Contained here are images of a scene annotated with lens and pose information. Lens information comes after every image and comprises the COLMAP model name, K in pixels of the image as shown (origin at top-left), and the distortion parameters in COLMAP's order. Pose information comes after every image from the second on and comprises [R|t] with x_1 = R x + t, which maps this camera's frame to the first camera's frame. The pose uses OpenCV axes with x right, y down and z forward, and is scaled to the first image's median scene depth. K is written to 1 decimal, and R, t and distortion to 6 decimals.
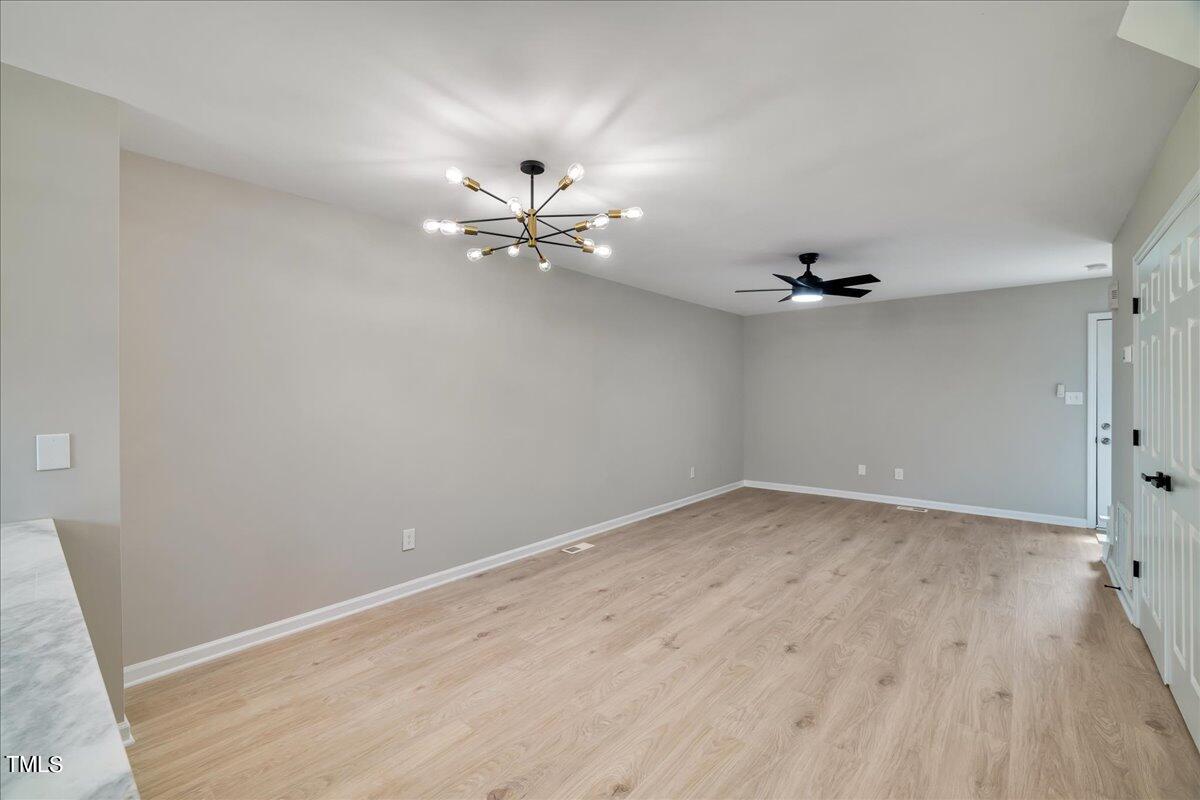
lens RADIAL K [[504.2, 0, 593.6], [0, 504.2, 392.9], [0, 0, 1]] dist [-0.000244, 0.000231]
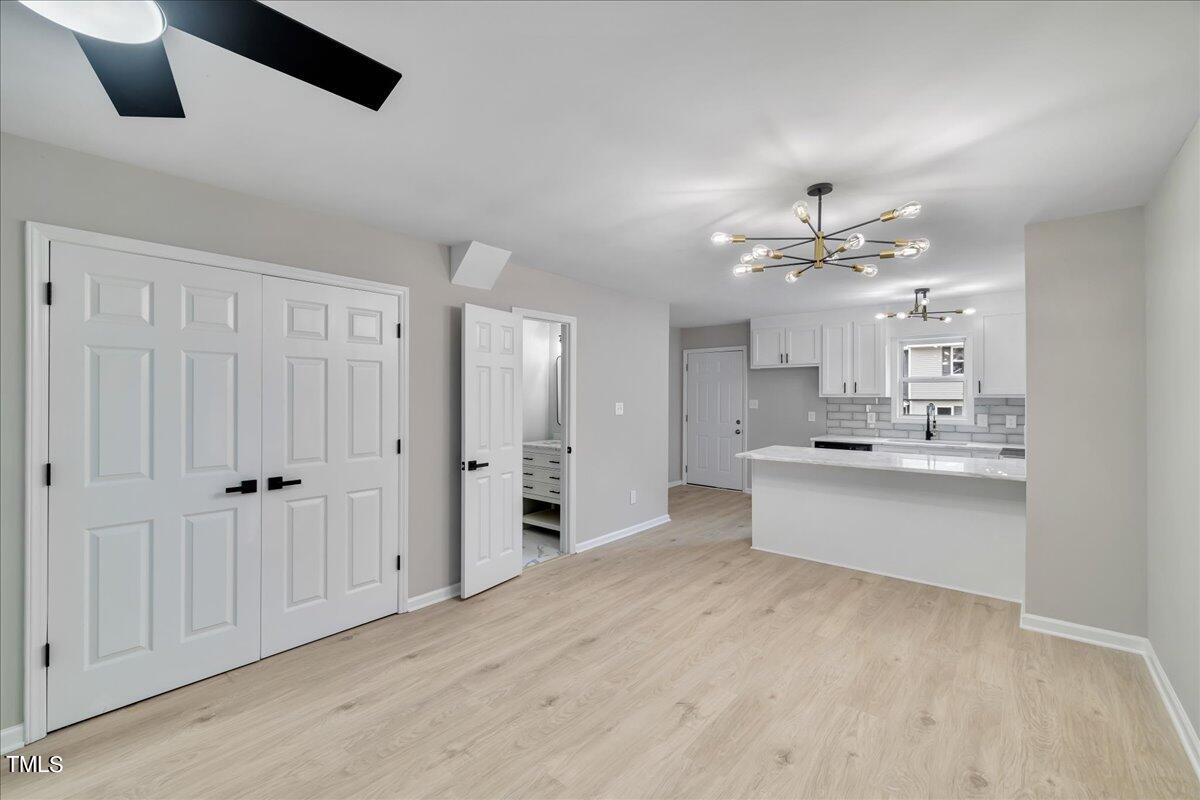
lens RADIAL K [[507.8, 0, 597.0], [0, 507.8, 394.6], [0, 0, 1]] dist [0.000663, 0.000021]
pose [[-0.999963, -0.000161, -0.008584, 0.292094], [-0.000115, 0.999986, -0.005285, -0.021749], [0.008584, -0.005283, -0.999949, 1.742405]]
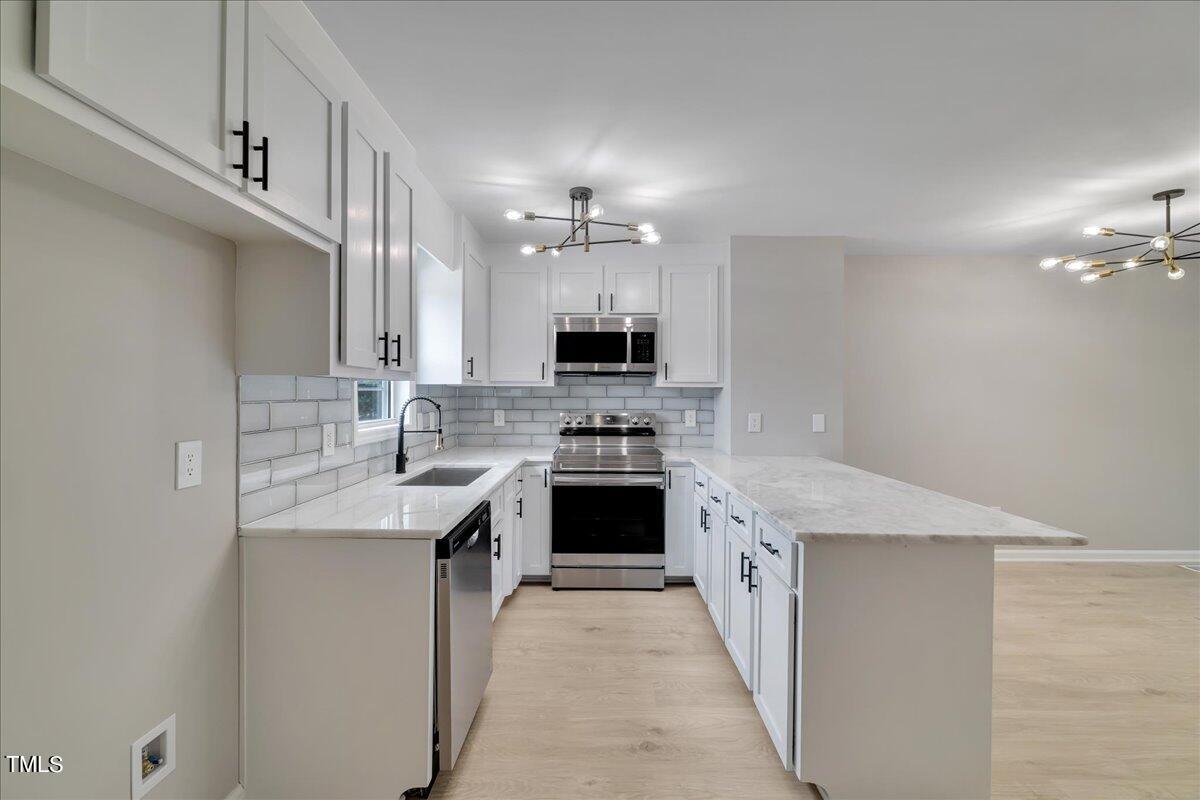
lens RADIAL K [[504.2, 0, 593.6], [0, 504.2, 392.9], [0, 0, 1]] dist [-0.000244, 0.000231]
pose [[0.646472, 0.002124, -0.762935, -0.079039], [-0.001254, 0.999998, 0.001722, -0.004921], [0.762936, -0.000156, 0.646473, -0.604428]]
